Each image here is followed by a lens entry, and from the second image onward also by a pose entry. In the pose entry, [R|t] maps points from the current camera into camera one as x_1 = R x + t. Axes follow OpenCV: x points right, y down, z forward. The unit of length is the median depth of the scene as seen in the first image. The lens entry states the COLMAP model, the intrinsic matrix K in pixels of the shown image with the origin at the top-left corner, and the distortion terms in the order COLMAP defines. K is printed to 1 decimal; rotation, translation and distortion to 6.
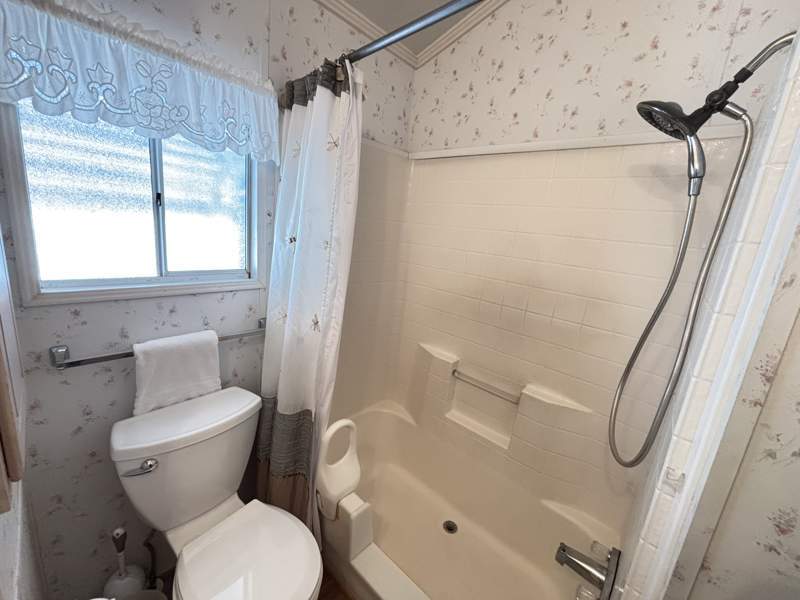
lens RADIAL K [[321.8, 0, 398.7], [0, 321.8, 299.5], [0, 0, 1]] dist [0.000420, -0.001176]
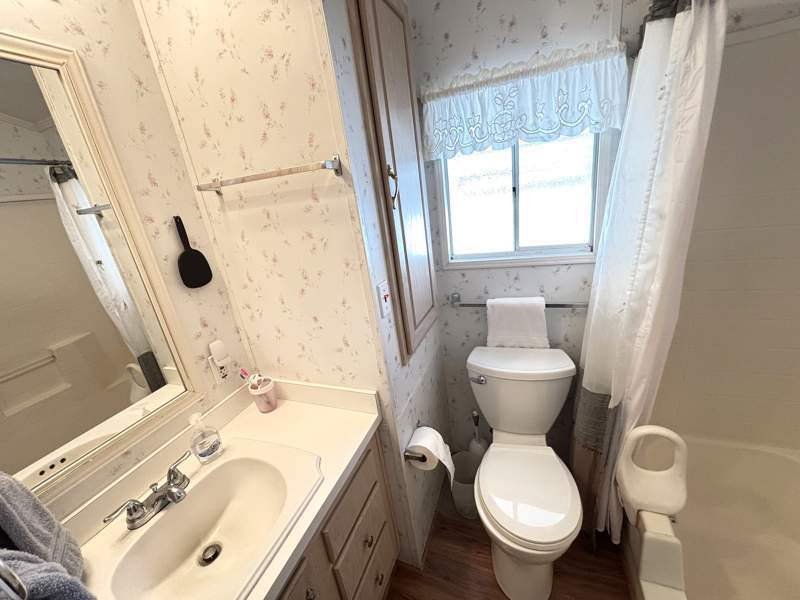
lens RADIAL K [[321.8, 0, 401.6], [0, 321.8, 298.7], [0, 0, 1]] dist [0.000420, -0.001176]
pose [[0.348492, 0.159565, -0.923630, 0.357892], [-0.037324, 0.986984, 0.156427, -0.069854], [0.936568, -0.020040, 0.349912, 0.102503]]
